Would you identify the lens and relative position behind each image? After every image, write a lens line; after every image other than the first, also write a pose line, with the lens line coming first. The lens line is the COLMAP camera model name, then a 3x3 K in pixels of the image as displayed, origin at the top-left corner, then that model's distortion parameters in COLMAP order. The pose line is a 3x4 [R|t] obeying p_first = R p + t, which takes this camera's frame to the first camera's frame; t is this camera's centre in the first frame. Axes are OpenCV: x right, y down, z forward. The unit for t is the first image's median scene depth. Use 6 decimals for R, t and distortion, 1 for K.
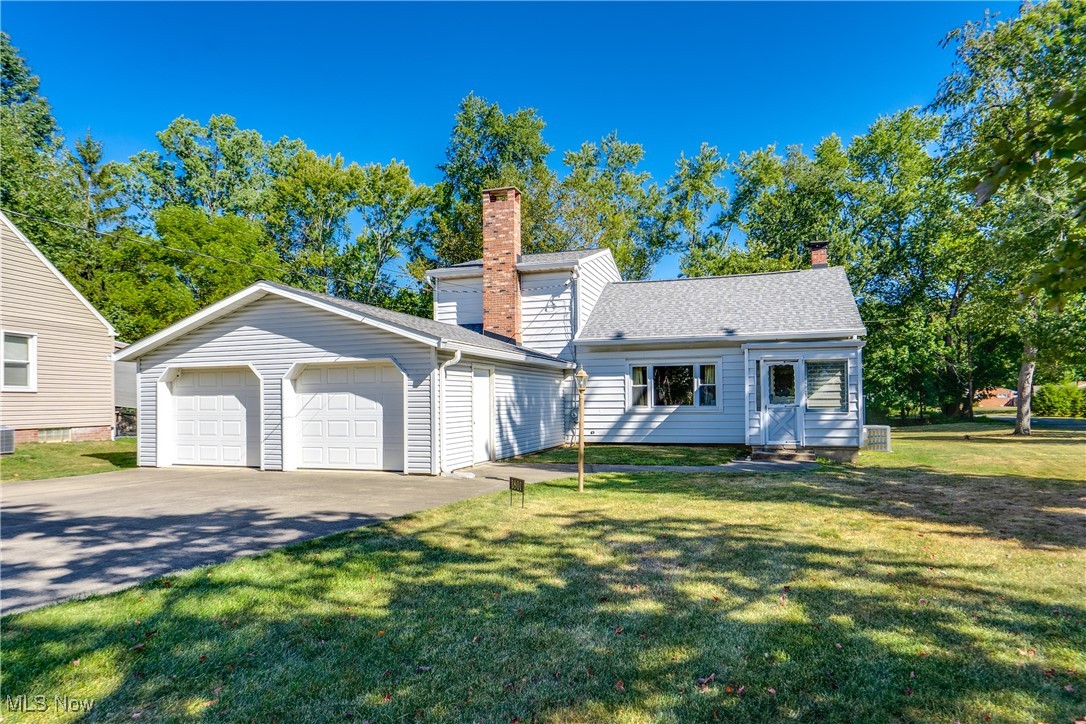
lens RADIAL K [[501.7, 0, 551.2], [0, 501.7, 358.8], [0, 0, 1]] dist [-0.001995, 0.000840]
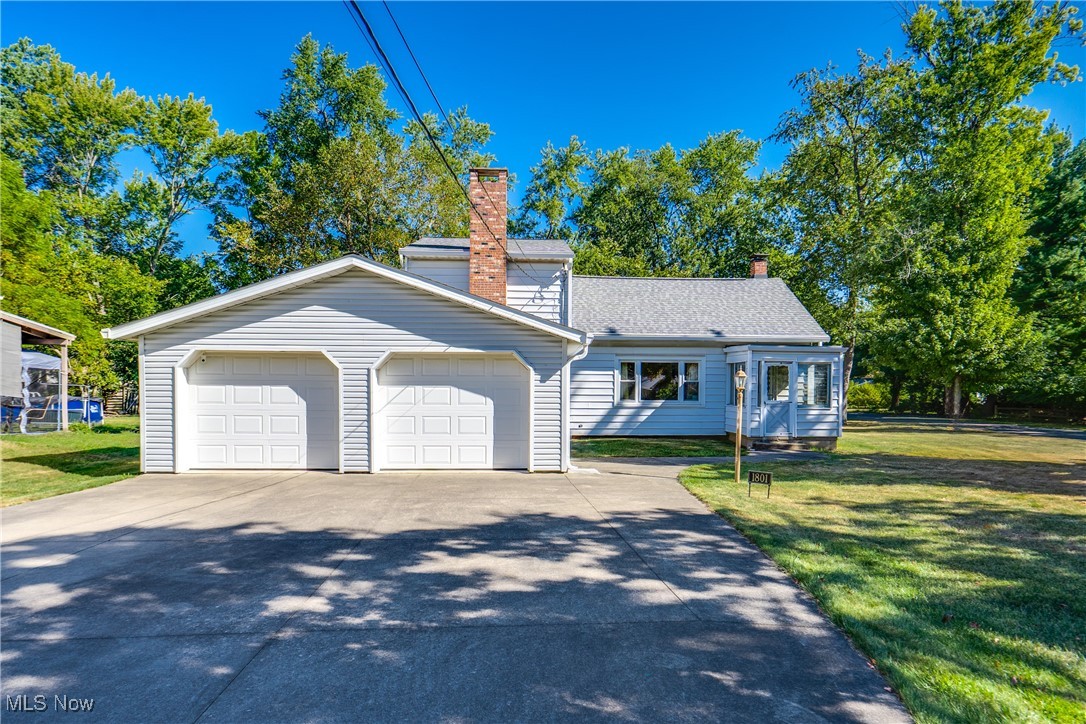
lens RADIAL K [[532.9, 0, 484.5], [0, 532.9, 363.5], [0, 0, 1]] dist [0.000005, 0.000203]
pose [[0.957236, 0.027791, 0.287970, -0.438169], [-0.038053, 0.998822, 0.030096, -0.003673], [-0.286795, -0.039767, 0.957166, 0.034545]]
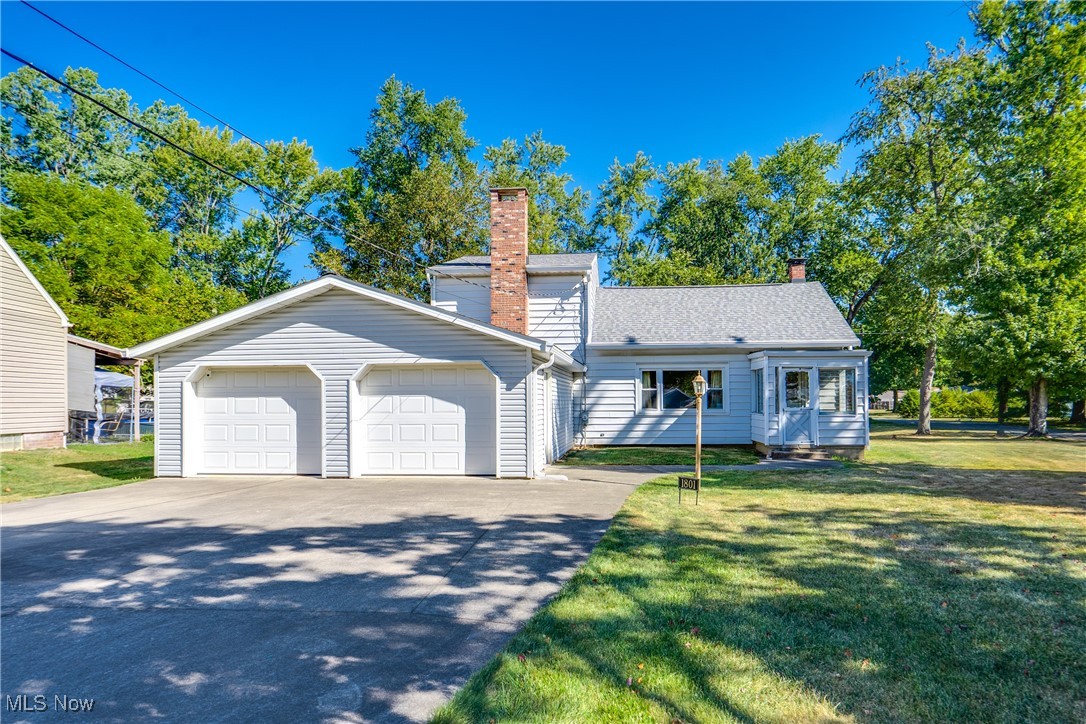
lens RADIAL K [[518.6, 0, 523.8], [0, 518.6, 361.0], [0, 0, 1]] dist [-0.001401, -0.000395]
pose [[0.985283, 0.016681, 0.170117, -0.270909], [-0.017175, 0.999851, 0.001436, -0.002067], [-0.170067, -0.004337, 0.985423, -0.010880]]
